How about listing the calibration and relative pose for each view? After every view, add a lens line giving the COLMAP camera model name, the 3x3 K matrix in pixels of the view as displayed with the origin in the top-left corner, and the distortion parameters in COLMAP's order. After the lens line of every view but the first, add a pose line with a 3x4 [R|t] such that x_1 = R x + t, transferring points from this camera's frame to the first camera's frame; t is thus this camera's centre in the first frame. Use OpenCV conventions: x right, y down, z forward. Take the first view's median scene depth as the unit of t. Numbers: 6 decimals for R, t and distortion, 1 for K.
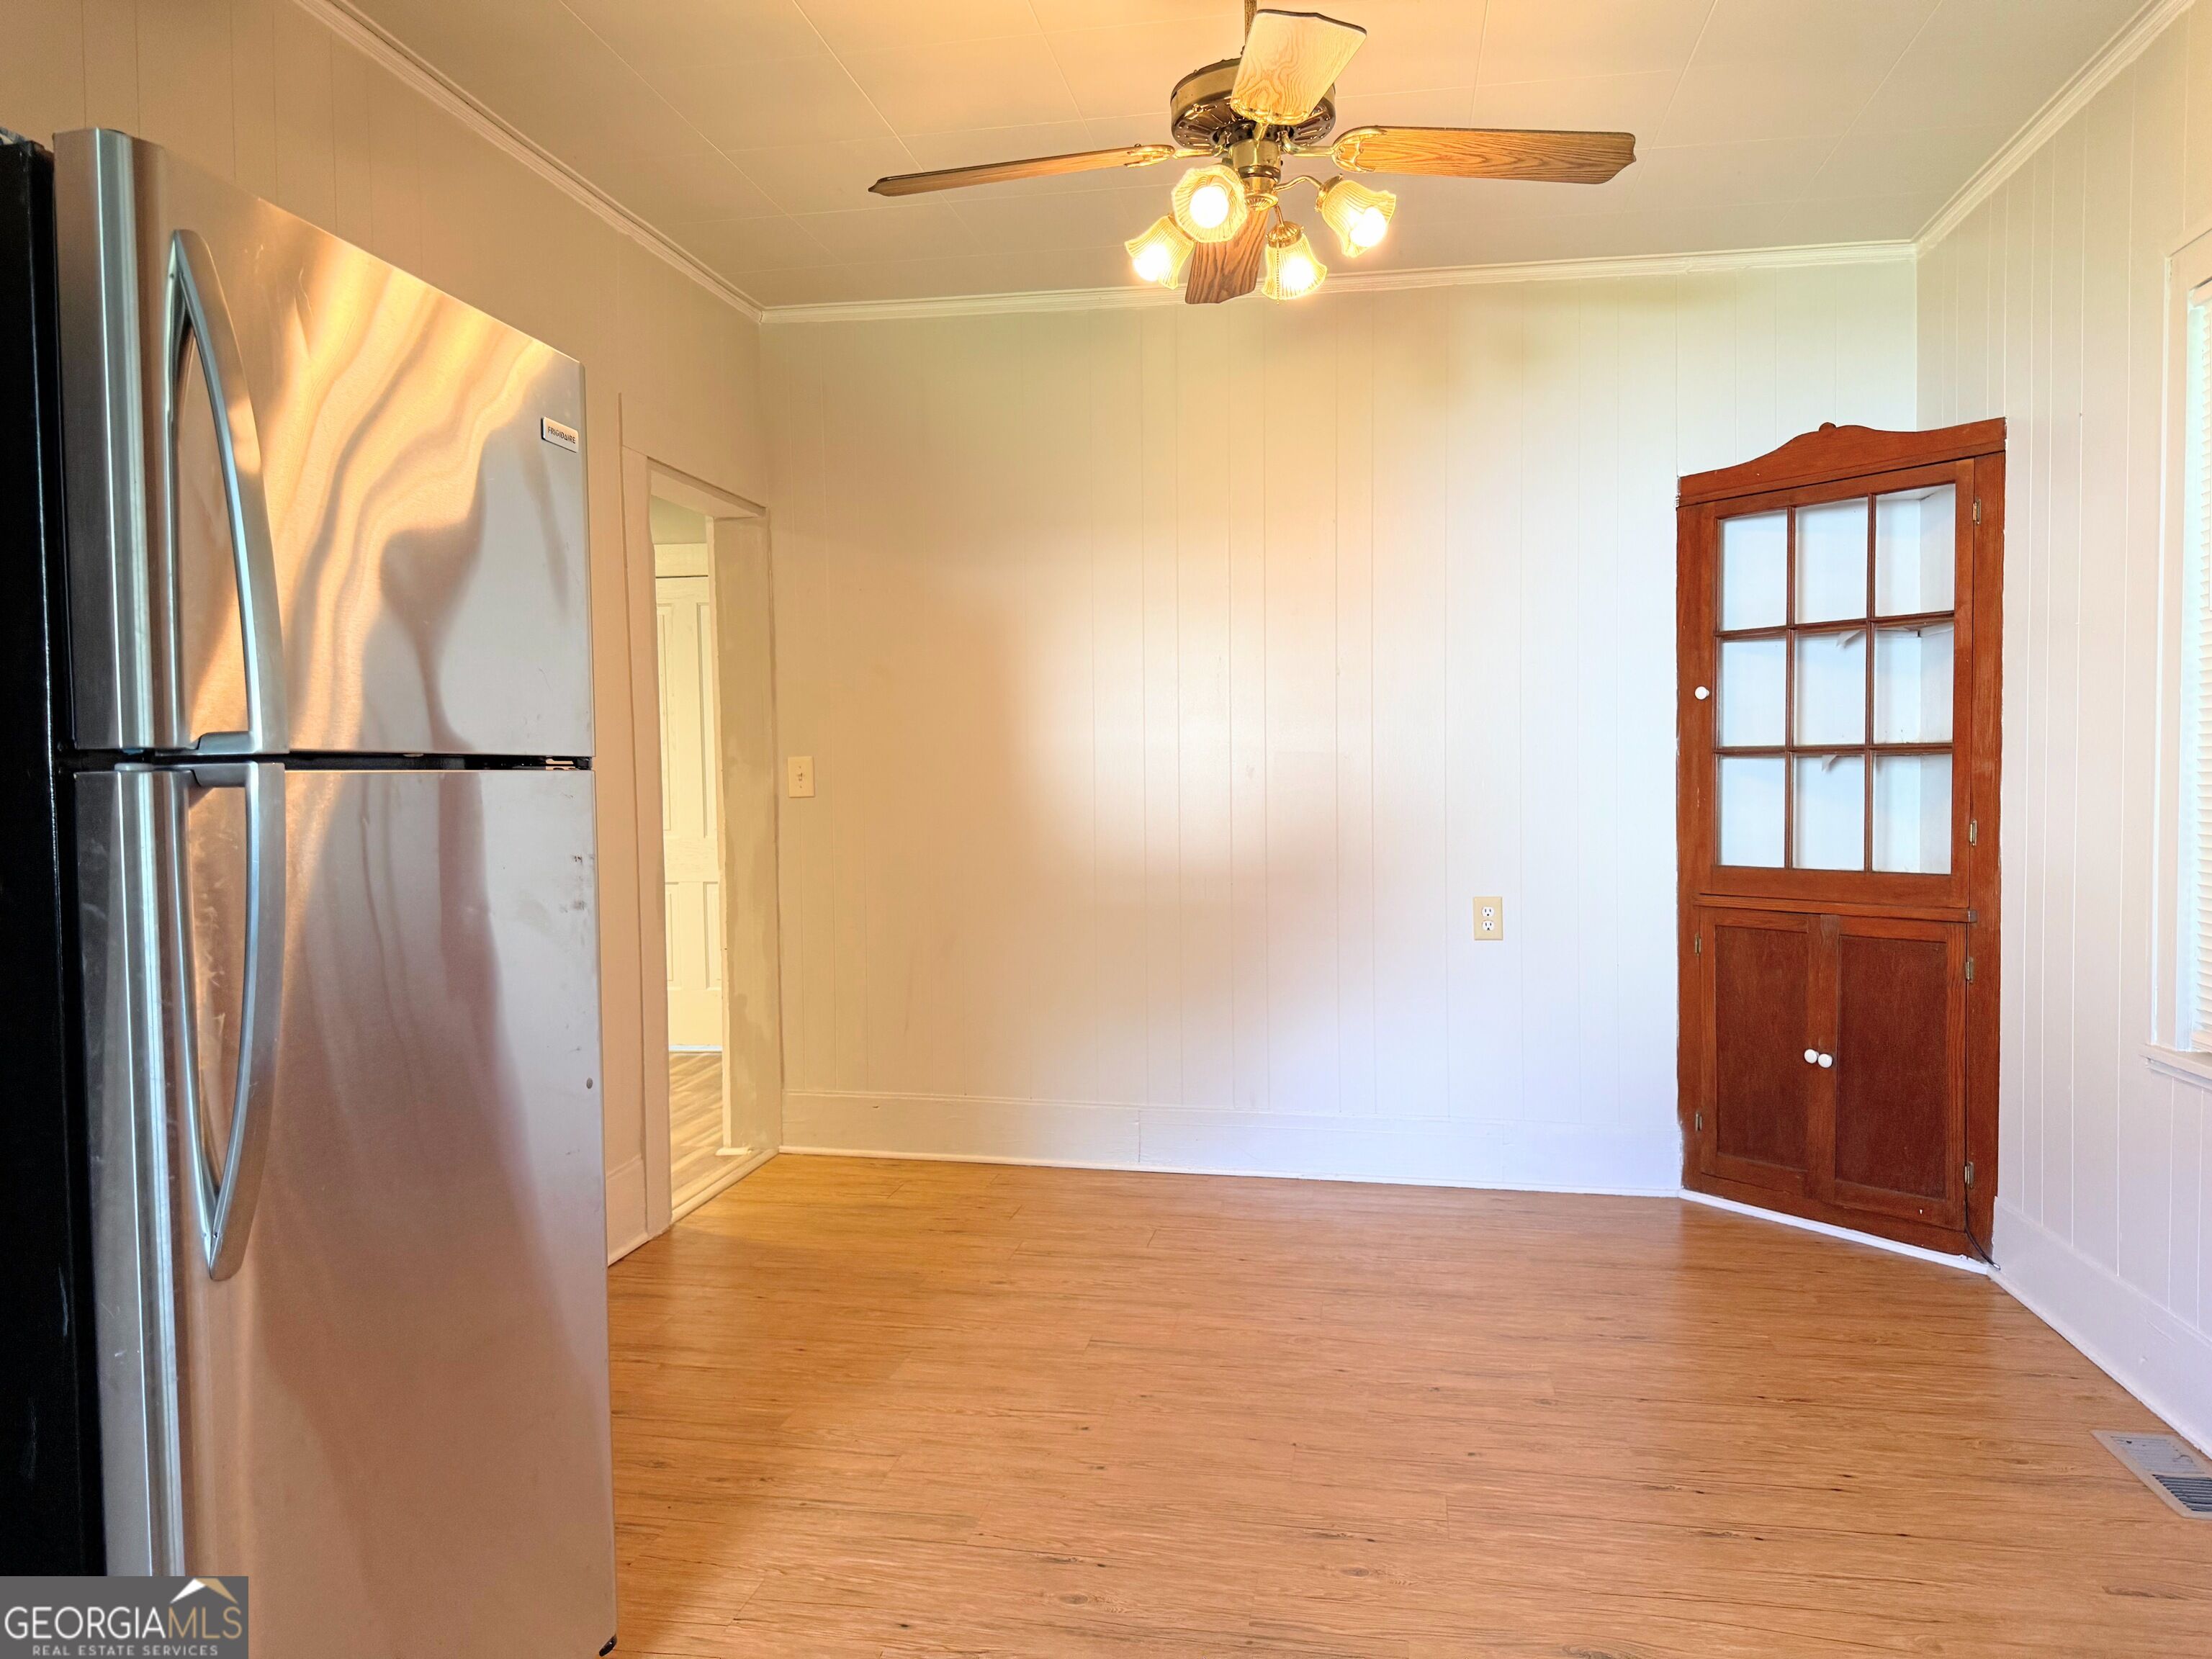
lens RADIAL K [[1565.0, 0, 1106.0], [0, 1565.0, 837.6], [0, 0, 1]] dist [0.017875, -0.026964]
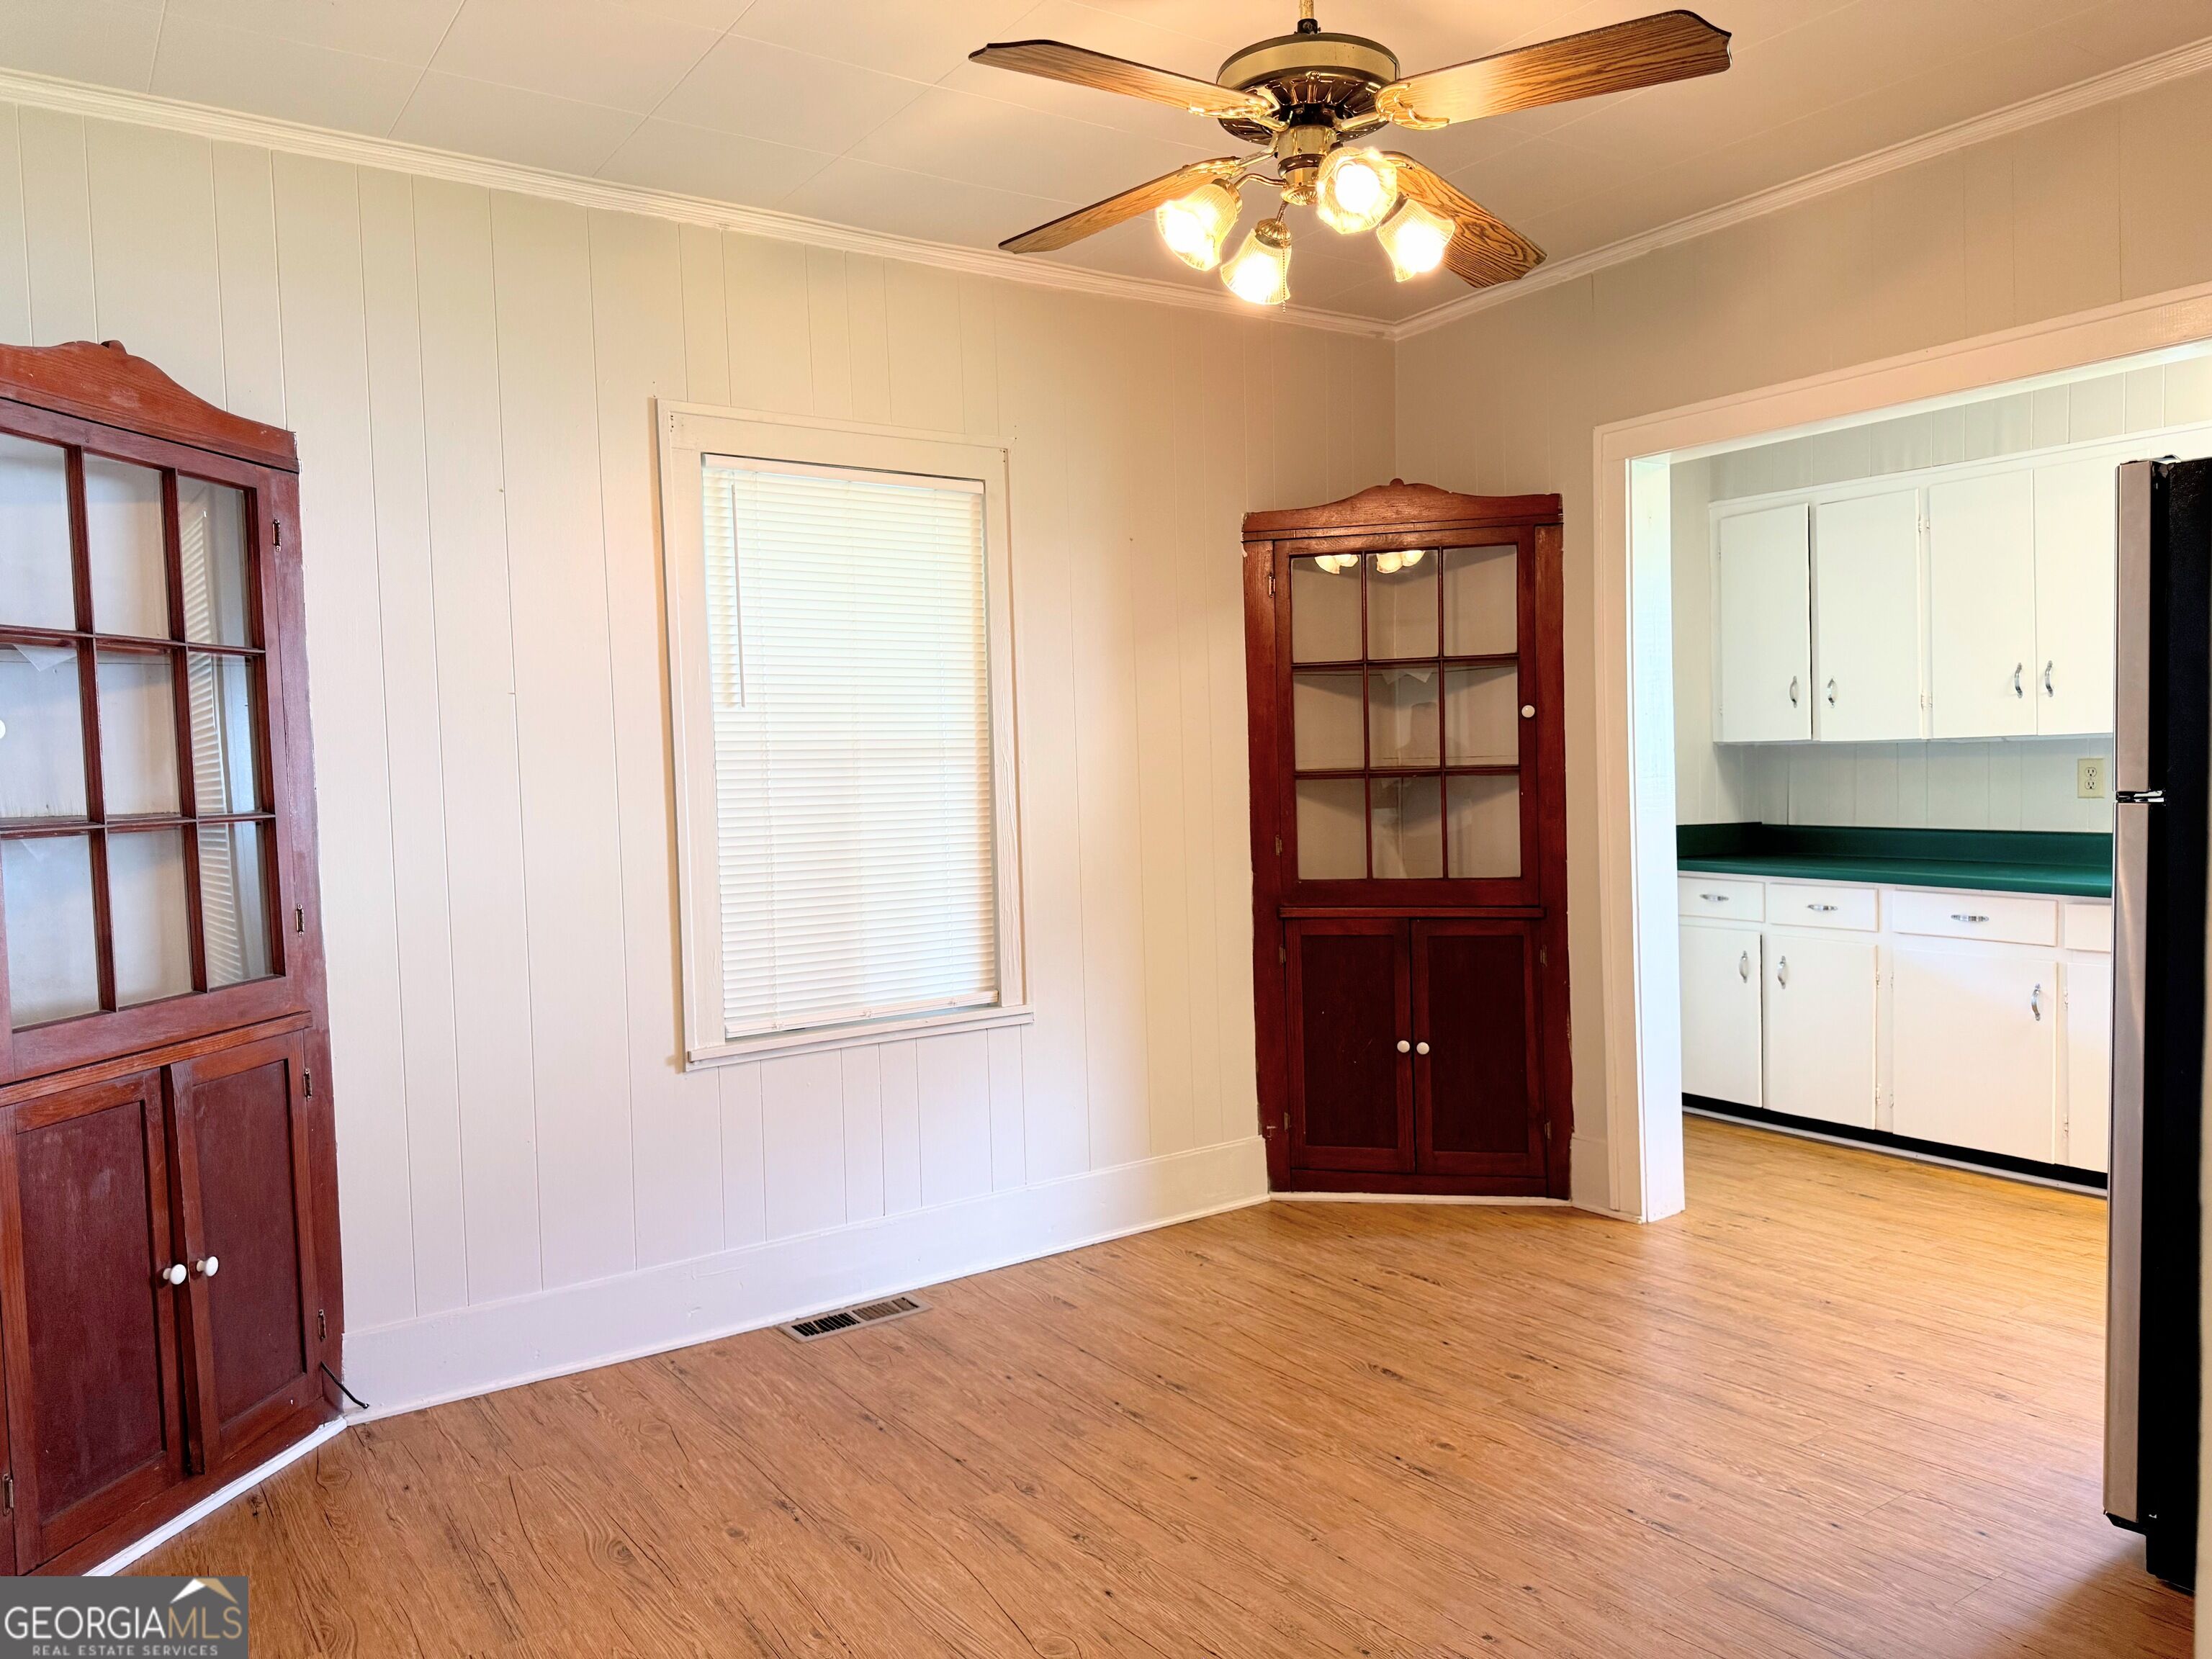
lens RADIAL K [[1565.0, 0, 1106.1], [0, 1565.0, 827.3], [0, 0, 1]] dist [0.017875, -0.026964]
pose [[-0.697074, -0.002106, 0.716996, -0.478476], [0.063516, 0.995883, 0.064677, -0.109173], [-0.714180, 0.090626, -0.694070, 1.747977]]
